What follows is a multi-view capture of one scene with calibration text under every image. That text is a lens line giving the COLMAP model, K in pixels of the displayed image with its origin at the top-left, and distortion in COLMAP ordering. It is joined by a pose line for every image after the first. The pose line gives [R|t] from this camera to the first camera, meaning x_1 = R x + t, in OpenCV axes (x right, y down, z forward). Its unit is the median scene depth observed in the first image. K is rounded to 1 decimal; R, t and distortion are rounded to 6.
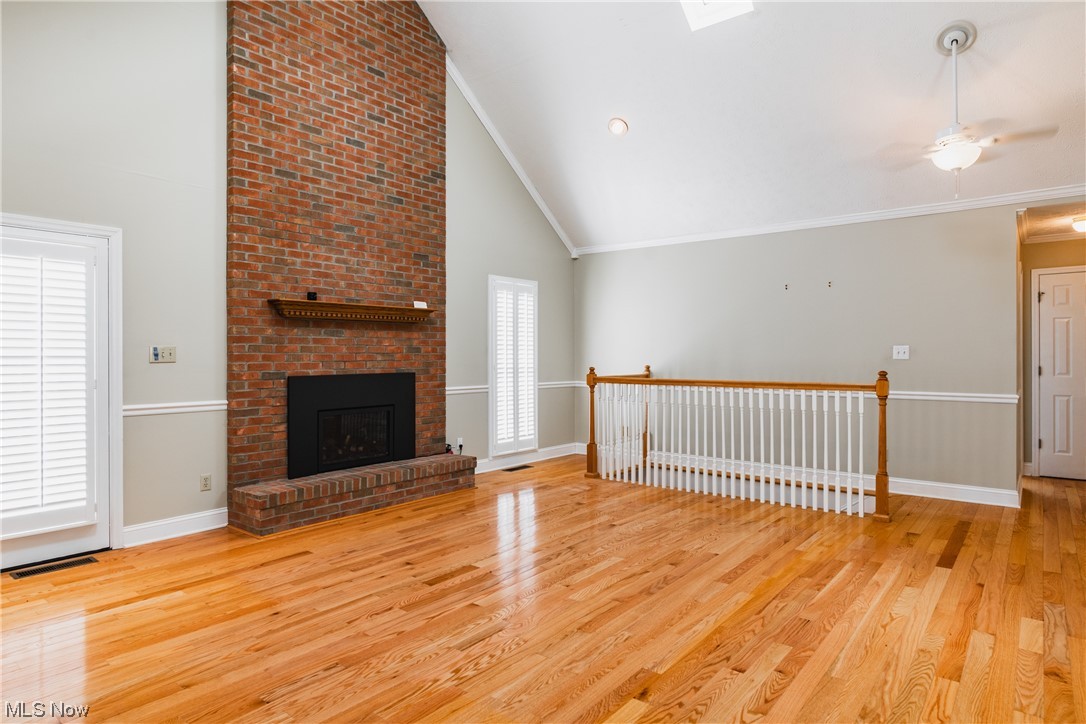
lens RADIAL K [[620.6, 0, 551.5], [0, 620.6, 360.9], [0, 0, 1]] dist [-0.006150, 0.002323]
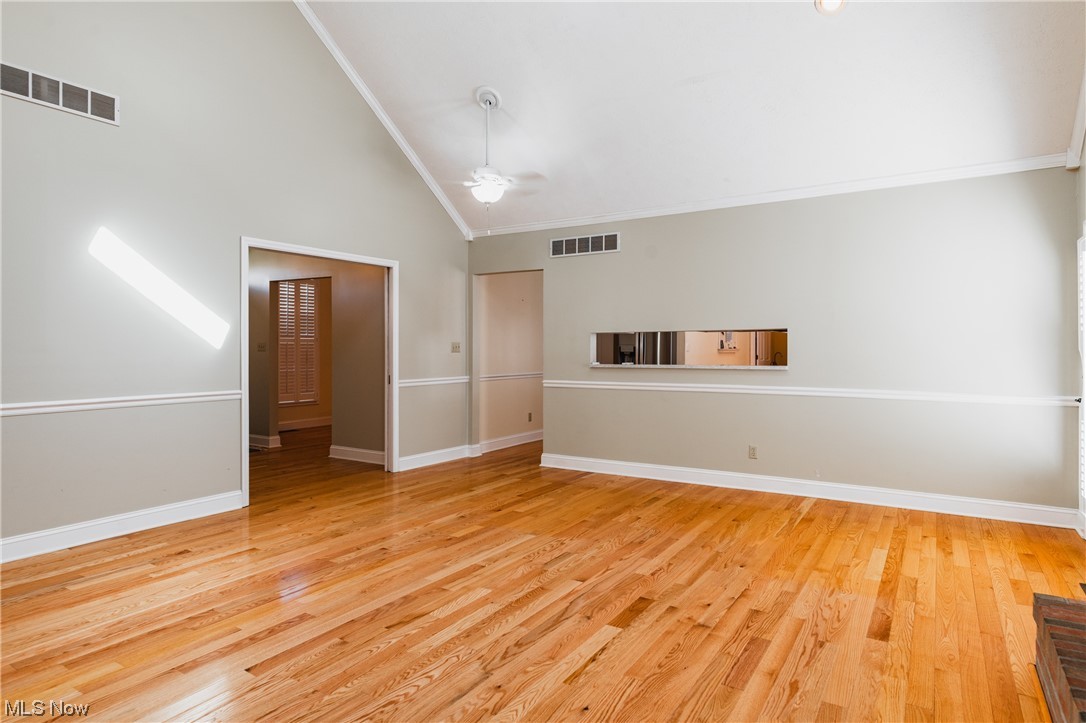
lens RADIAL K [[620.6, 0, 548.0], [0, 620.6, 354.5], [0, 0, 1]] dist [-0.006150, 0.002323]
pose [[-0.994234, 0.002969, -0.107195, 0.028793], [0.001440, 0.999896, 0.014337, -0.007797], [0.107226, 0.014100, -0.994135, 1.327533]]
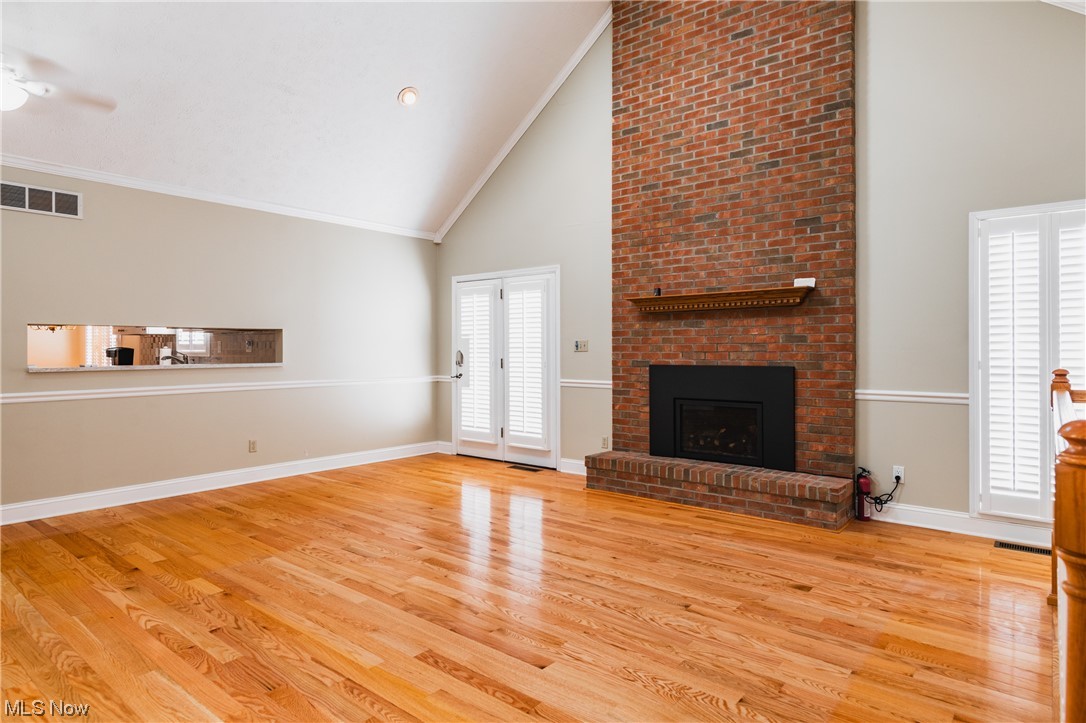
lens RADIAL K [[620.6, 0, 544.7], [0, 620.6, 352.1], [0, 0, 1]] dist [-0.006150, 0.002323]
pose [[-0.012472, 0.007014, -0.999898, 0.713085], [-0.007053, 0.999950, 0.007102, -0.004645], [0.999897, 0.007140, -0.012422, 0.816315]]
